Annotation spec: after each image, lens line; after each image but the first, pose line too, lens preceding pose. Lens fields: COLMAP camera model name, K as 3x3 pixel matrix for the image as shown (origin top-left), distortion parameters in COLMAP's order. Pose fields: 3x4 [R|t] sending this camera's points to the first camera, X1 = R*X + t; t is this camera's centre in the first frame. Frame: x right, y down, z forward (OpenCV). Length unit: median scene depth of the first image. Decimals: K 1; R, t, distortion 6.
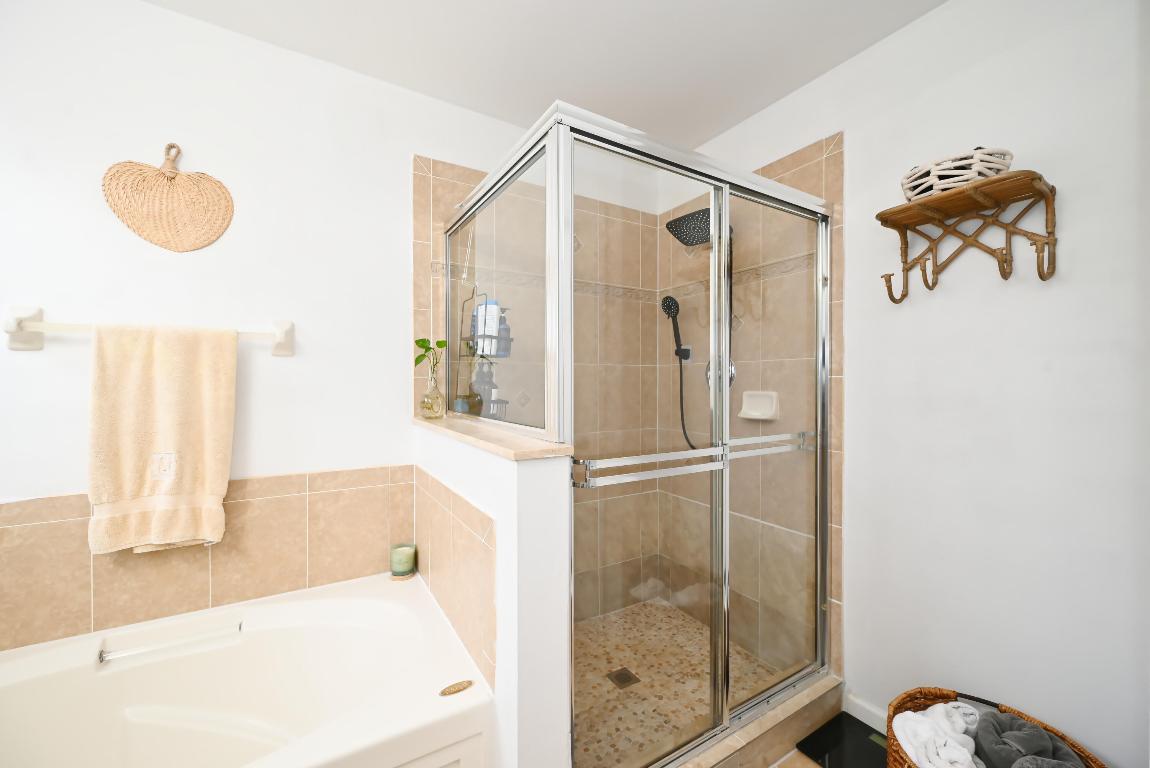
lens RADIAL K [[453.0, 0, 576.3], [0, 453.0, 385.2], [0, 0, 1]] dist [-0.000272, -0.000345]
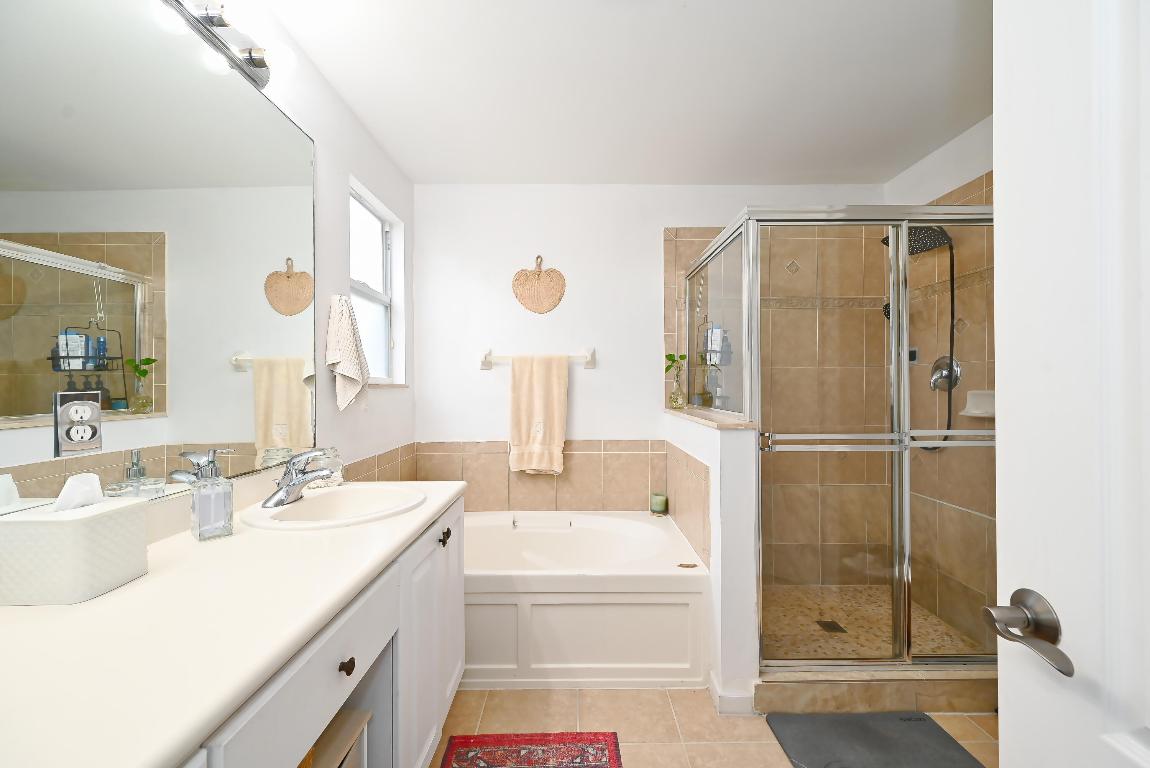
lens RADIAL K [[453.0, 0, 578.5], [0, 453.0, 383.1], [0, 0, 1]] dist [-0.000272, -0.000345]
pose [[0.853710, -0.007563, -0.520694, 0.183309], [0.003132, 0.999951, -0.009389, 0.004818], [0.520740, 0.006384, 0.853692, -0.439502]]
